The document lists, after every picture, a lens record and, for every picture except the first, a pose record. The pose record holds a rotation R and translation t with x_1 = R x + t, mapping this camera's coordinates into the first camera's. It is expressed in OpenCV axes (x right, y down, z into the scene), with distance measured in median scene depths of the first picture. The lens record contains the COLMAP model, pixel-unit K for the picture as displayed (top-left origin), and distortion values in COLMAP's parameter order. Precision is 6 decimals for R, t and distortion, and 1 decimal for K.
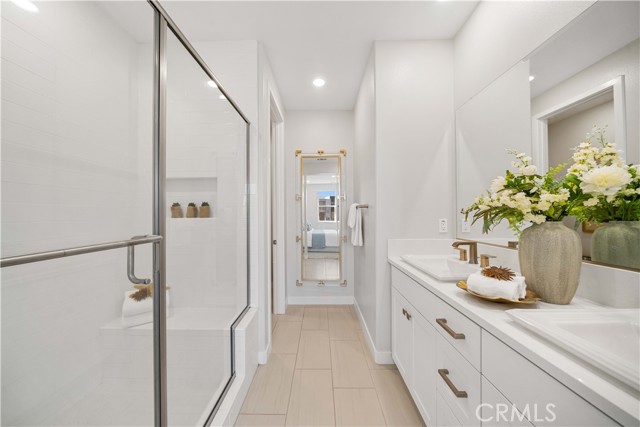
lens RADIAL K [[218.8, 0, 320.0], [0, 218.8, 212.4], [0, 0, 1]] dist [-0.007245, -0.000125]
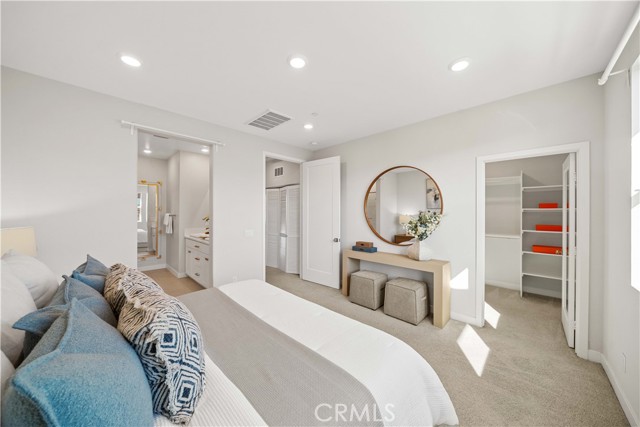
lens RADIAL K [[218.8, 0, 320.0], [0, 218.8, 212.4], [0, 0, 1]] dist [-0.007245, -0.000125]
pose [[0.698015, 0.005423, 0.716062, -0.292617], [-0.012113, 0.999918, 0.004235, -0.070288], [-0.715980, -0.011630, 0.698023, -1.363197]]
